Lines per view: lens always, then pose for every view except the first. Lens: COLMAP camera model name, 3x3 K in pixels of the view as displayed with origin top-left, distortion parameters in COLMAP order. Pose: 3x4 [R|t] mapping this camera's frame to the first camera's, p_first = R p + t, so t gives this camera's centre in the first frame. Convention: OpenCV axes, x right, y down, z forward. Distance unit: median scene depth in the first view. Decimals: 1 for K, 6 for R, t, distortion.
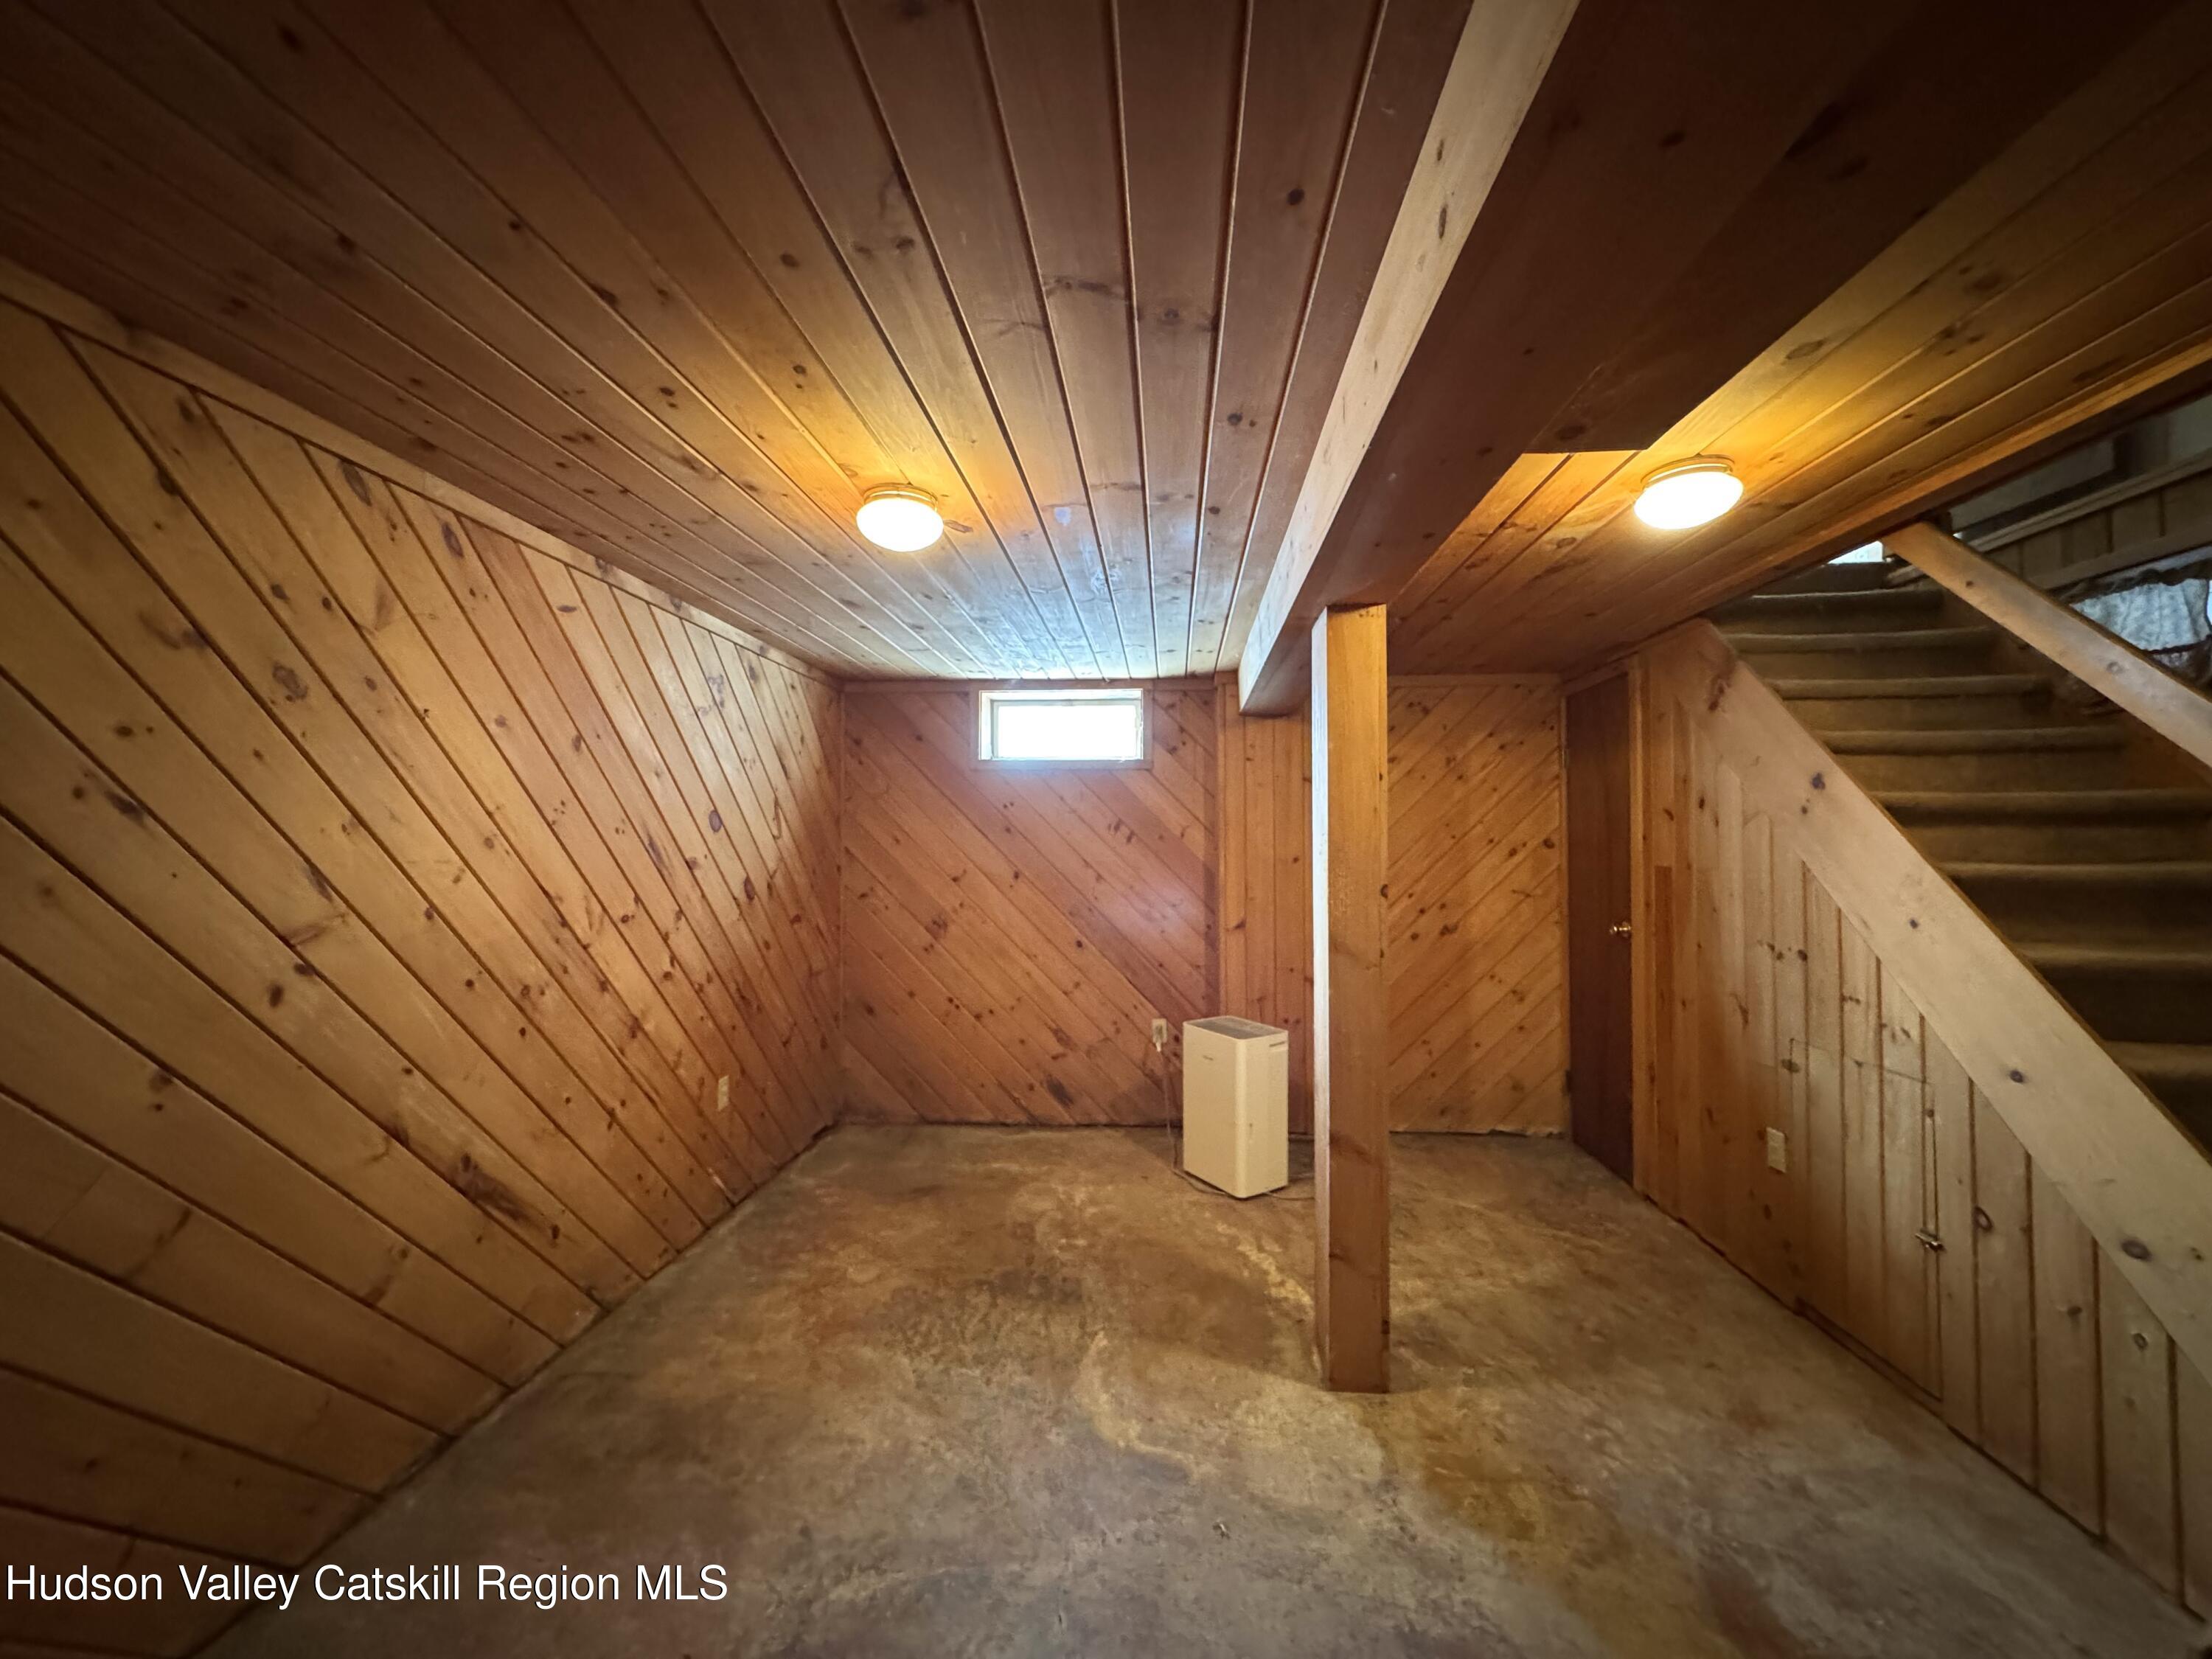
lens RADIAL K [[883.5, 0, 1104.3], [0, 883.5, 832.1], [0, 0, 1]] dist [-0.001773, 0.000776]
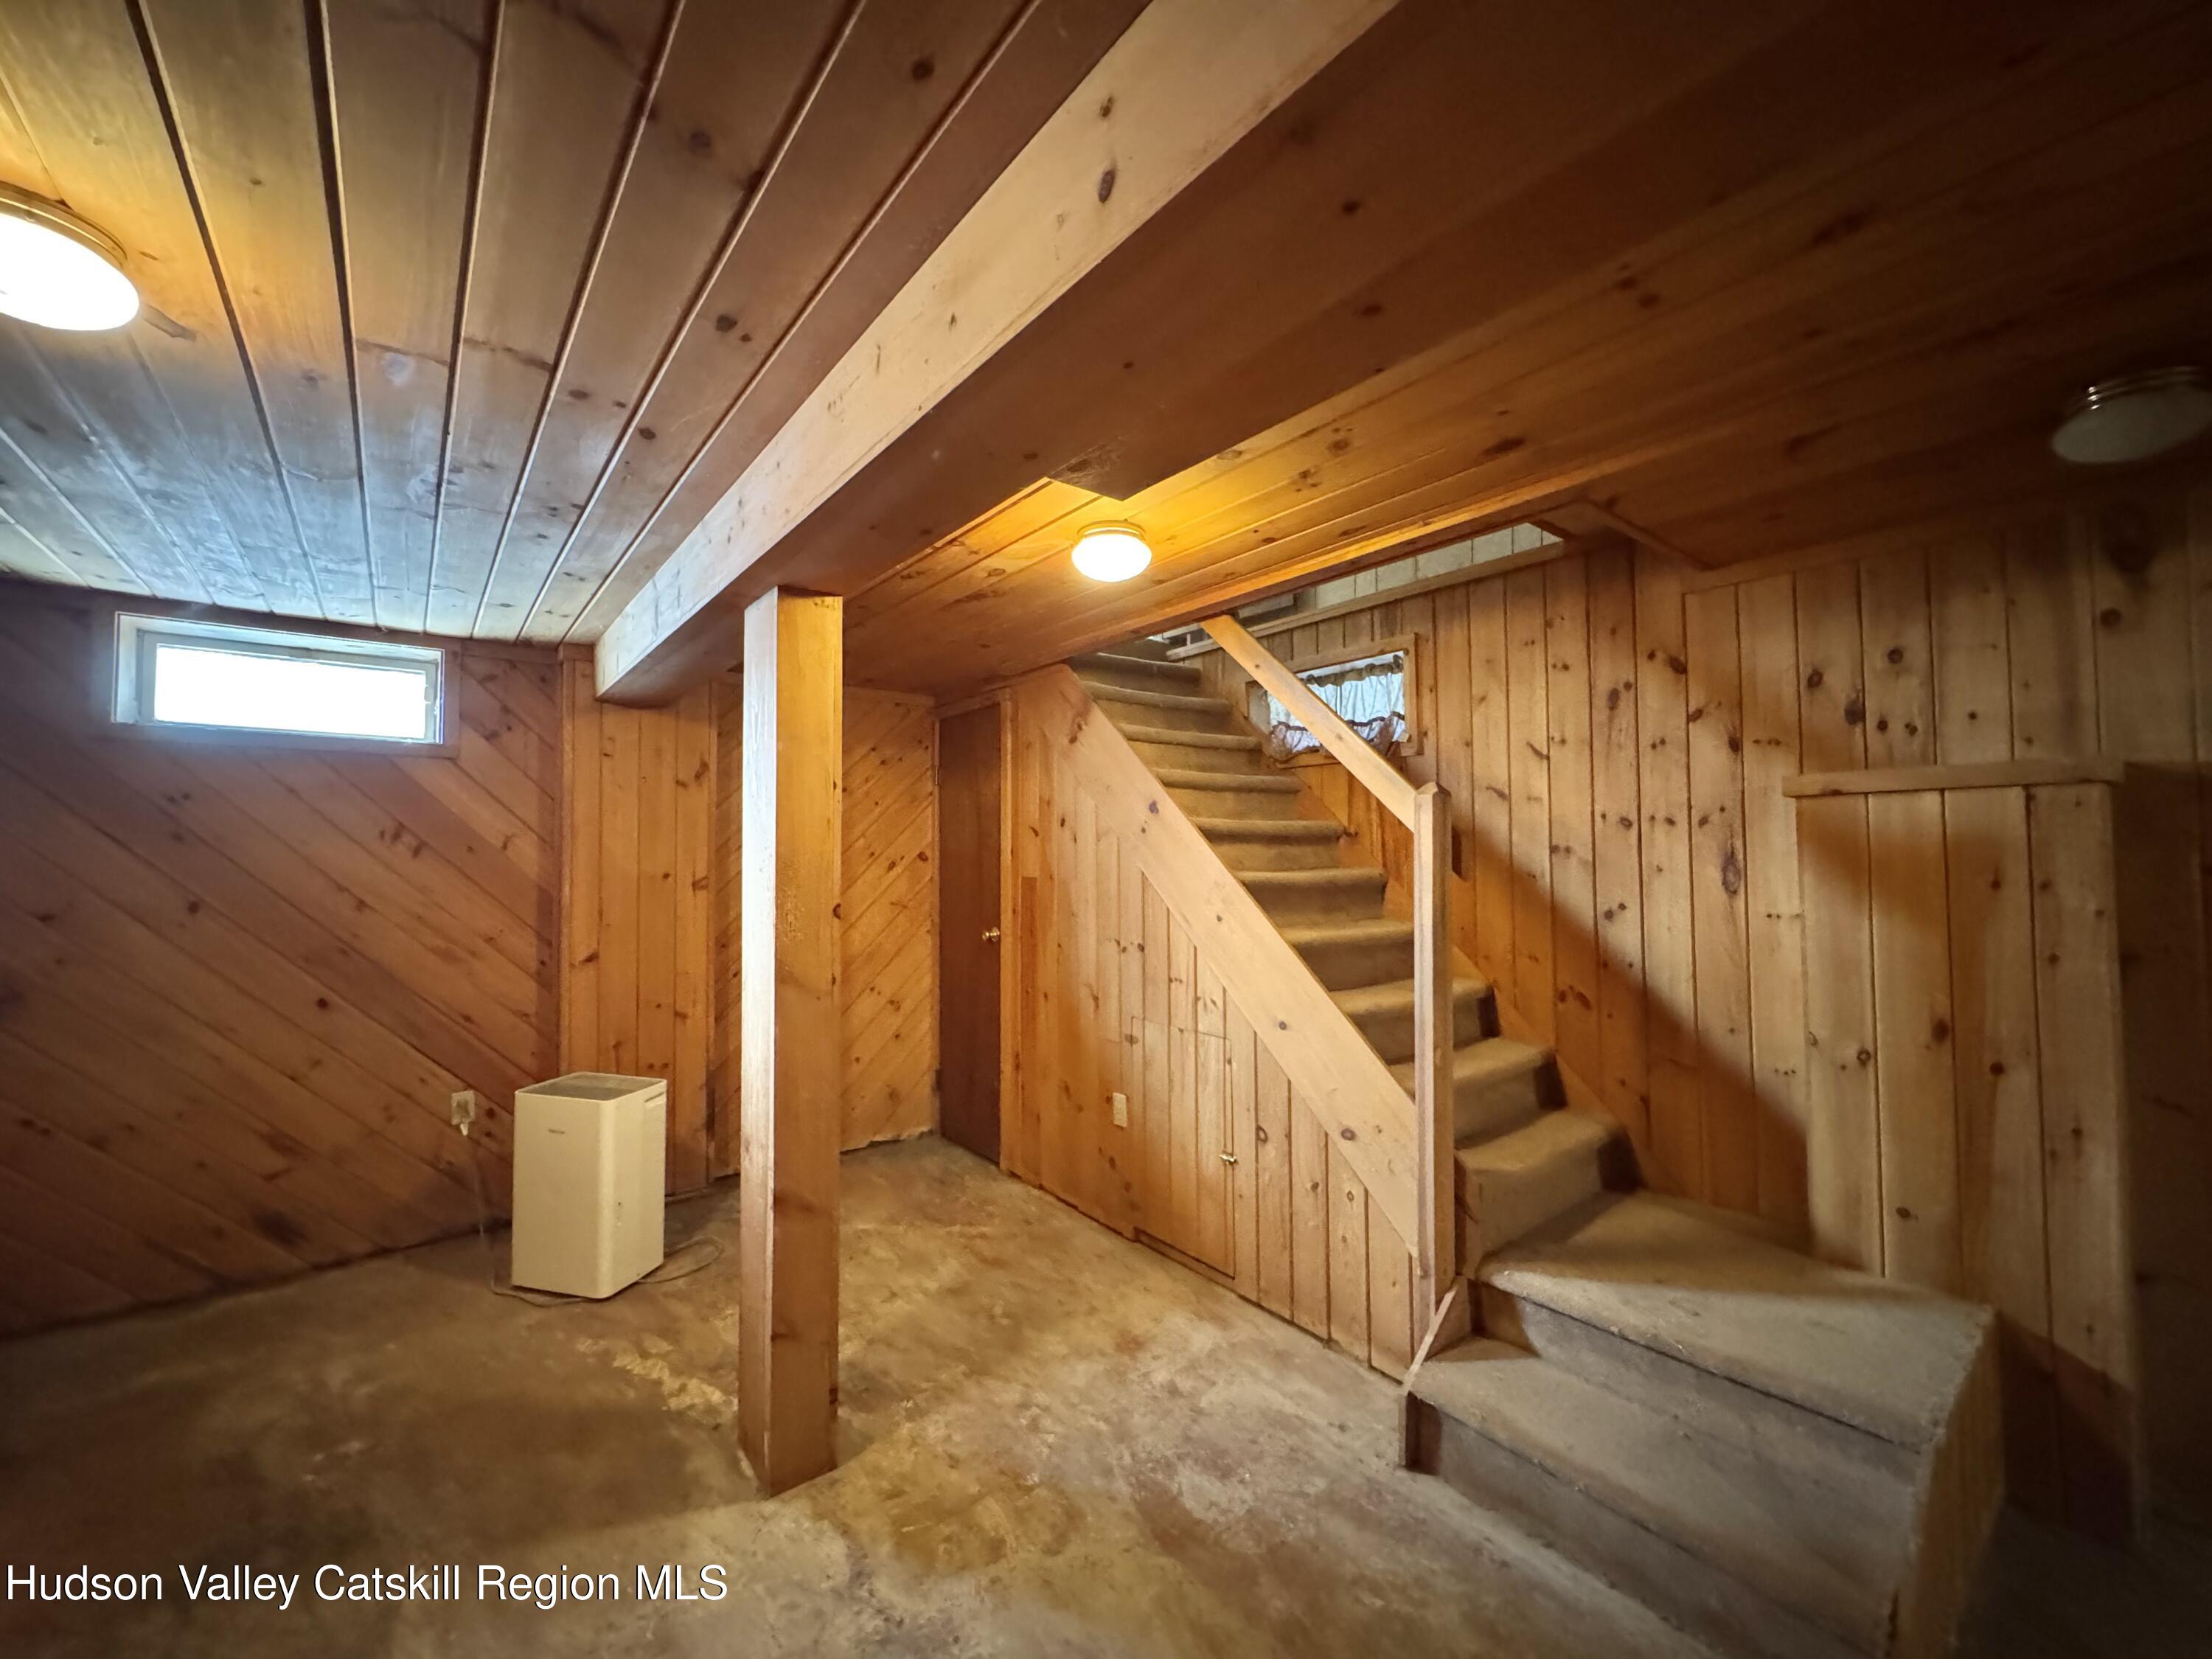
lens RADIAL K [[883.5, 0, 1106.3], [0, 883.5, 831.7], [0, 0, 1]] dist [-0.001773, 0.000776]
pose [[0.731372, 0.017200, 0.681762, -0.086590], [-0.007914, 0.999829, -0.016734, -0.001419], [-0.681933, 0.006843, 0.731383, 0.124613]]
